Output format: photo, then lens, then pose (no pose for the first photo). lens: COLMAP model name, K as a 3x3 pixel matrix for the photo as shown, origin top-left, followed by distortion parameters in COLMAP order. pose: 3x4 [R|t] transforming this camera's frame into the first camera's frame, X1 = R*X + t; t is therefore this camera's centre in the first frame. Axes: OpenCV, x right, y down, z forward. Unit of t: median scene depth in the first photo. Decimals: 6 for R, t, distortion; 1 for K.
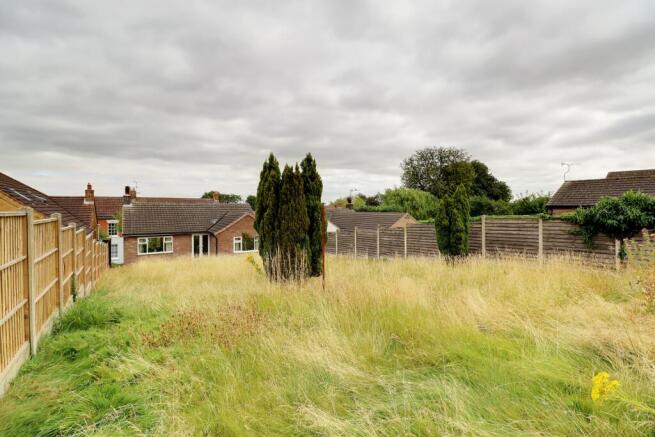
lens RADIAL K [[305.9, 0, 328.5], [0, 305.9, 211.2], [0, 0, 1]] dist [-0.038733, 0.000501]
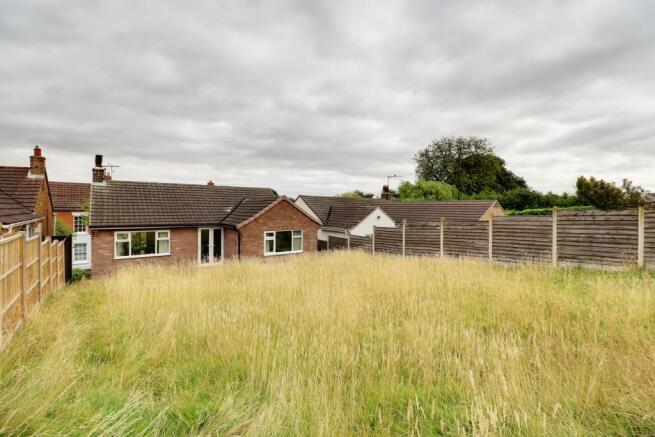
lens RADIAL K [[305.9, 0, 328.5], [0, 305.9, 211.2], [0, 0, 1]] dist [-0.038733, 0.000501]
pose [[0.998536, 0.006229, 0.053739, -0.197605], [-0.006245, 0.999980, 0.000145, 0.037524], [-0.053737, -0.000480, 0.998555, 0.313042]]
